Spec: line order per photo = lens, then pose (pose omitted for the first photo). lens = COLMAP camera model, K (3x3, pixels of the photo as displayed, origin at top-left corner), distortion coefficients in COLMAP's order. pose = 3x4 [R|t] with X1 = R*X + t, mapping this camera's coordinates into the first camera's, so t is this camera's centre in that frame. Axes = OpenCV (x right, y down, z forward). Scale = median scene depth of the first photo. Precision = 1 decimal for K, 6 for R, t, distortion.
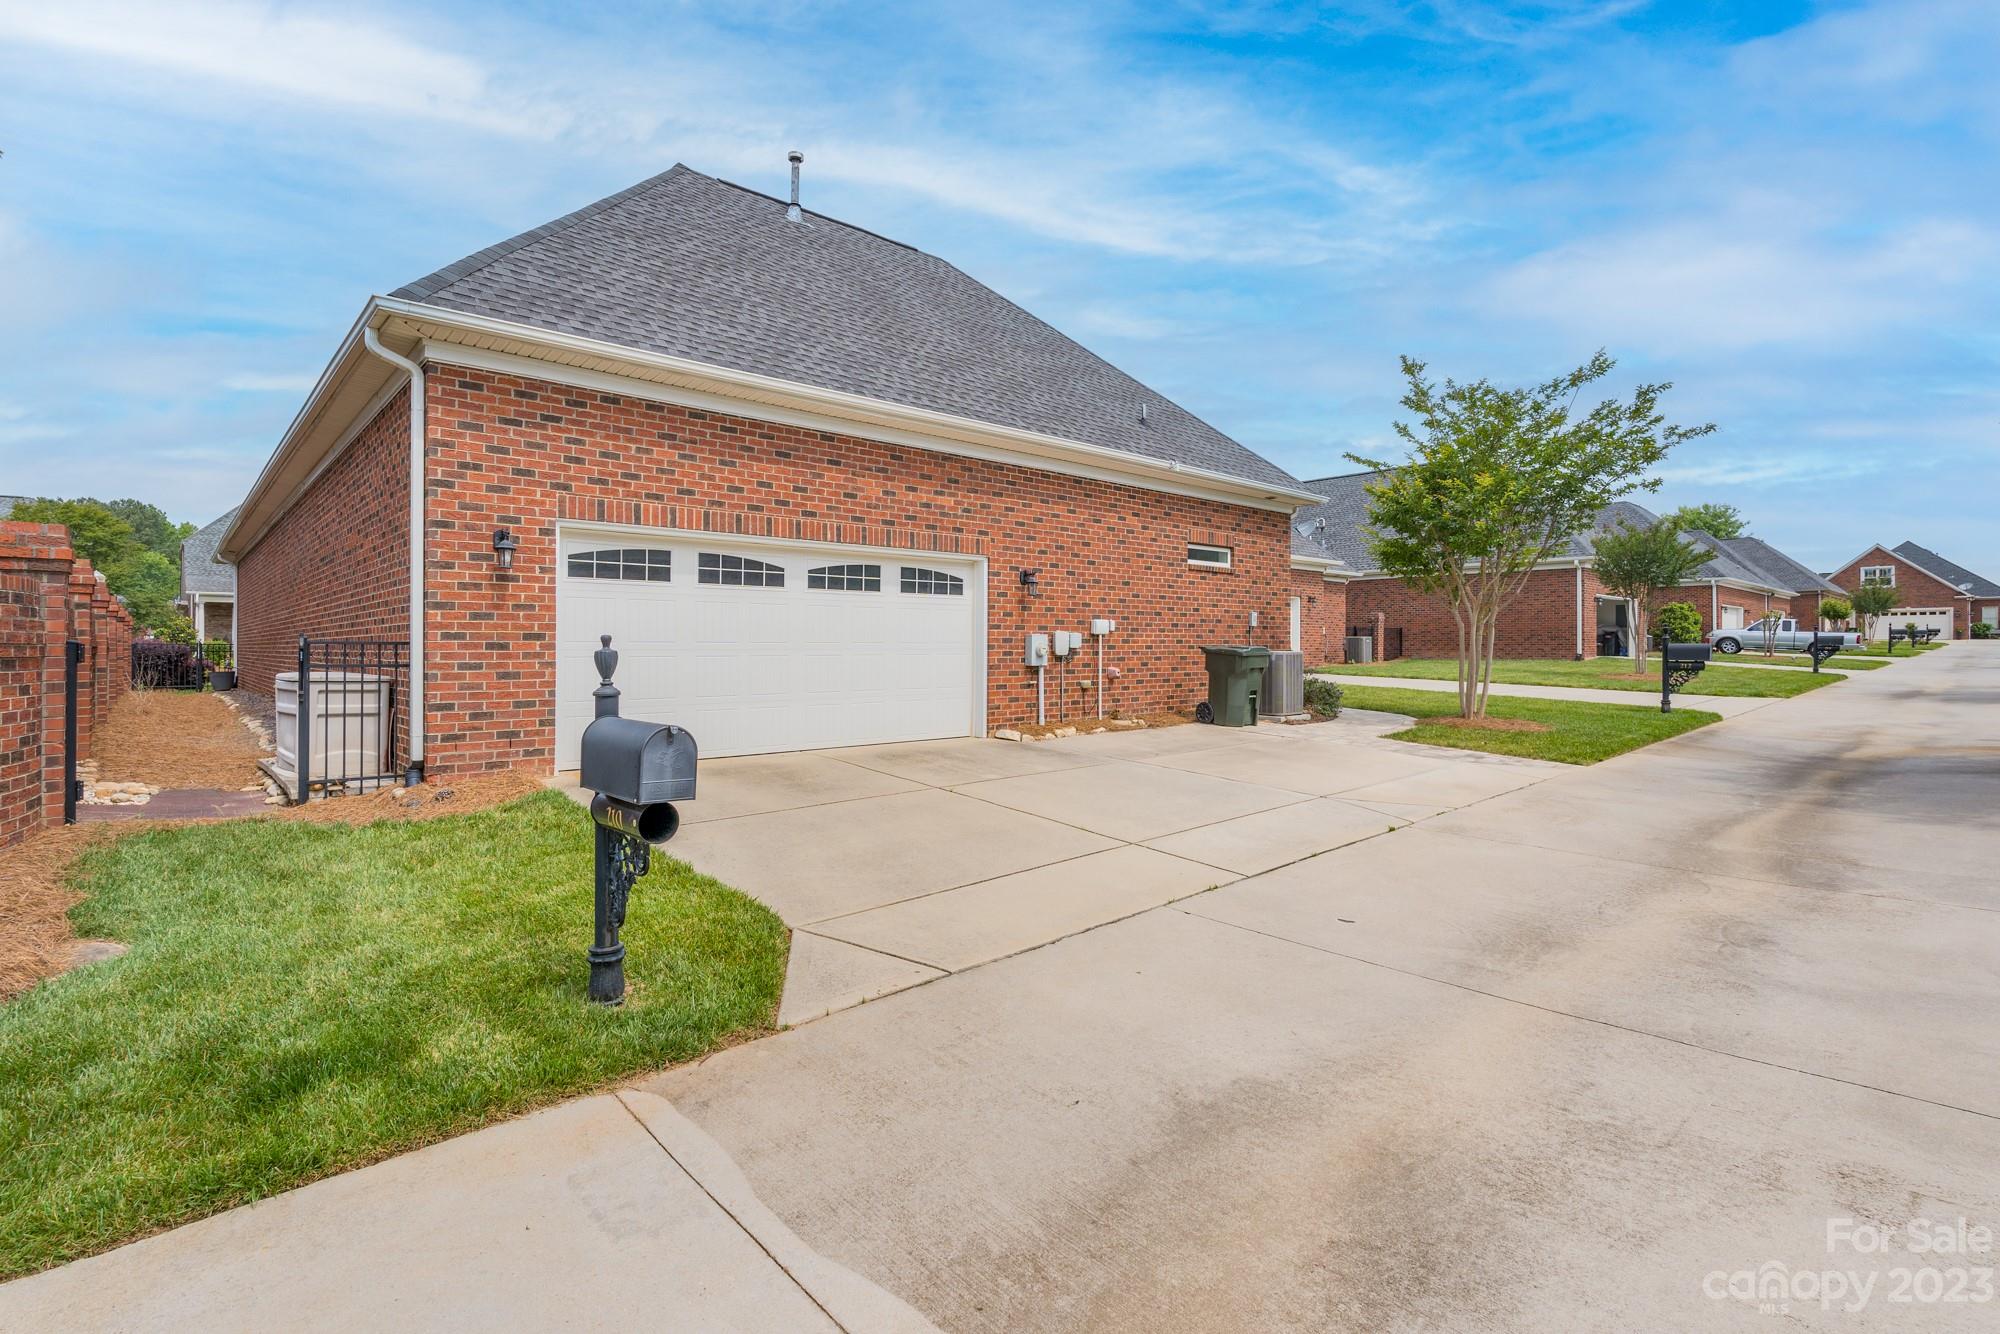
lens RADIAL K [[916.5, 0, 988.7], [0, 916.5, 643.7], [0, 0, 1]] dist [-0.000884, 0.000011]
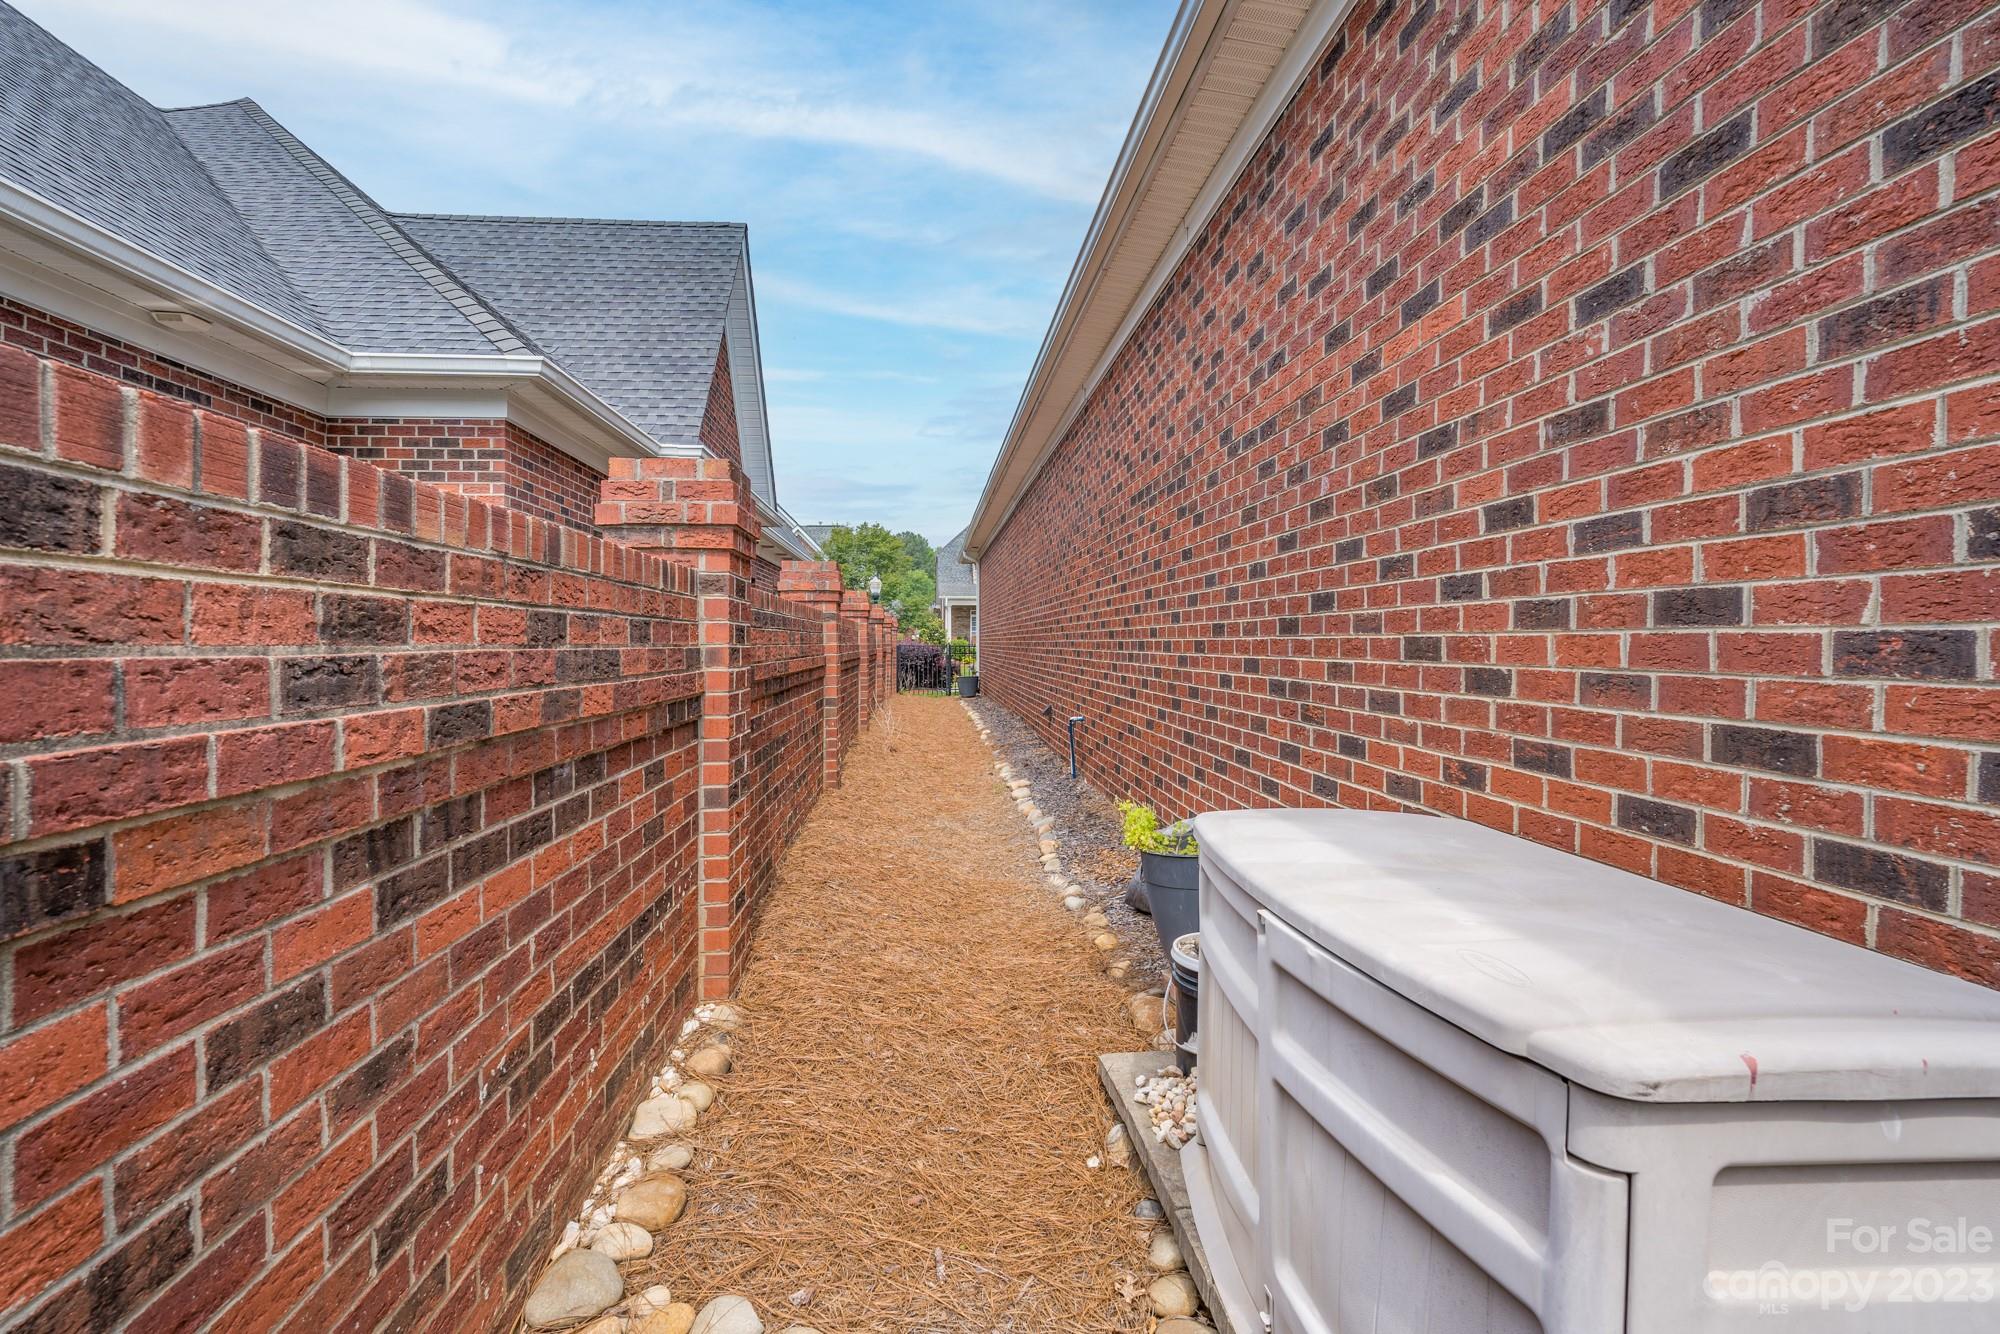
lens RADIAL K [[916.5, 0, 988.7], [0, 916.5, 643.7], [0, 0, 1]] dist [-0.000884, 0.000011]
pose [[0.786160, 0.001439, -0.618022, -0.177048], [0.001765, 0.999988, 0.004573, -0.005062], [0.618021, -0.004685, 0.786148, 0.203766]]
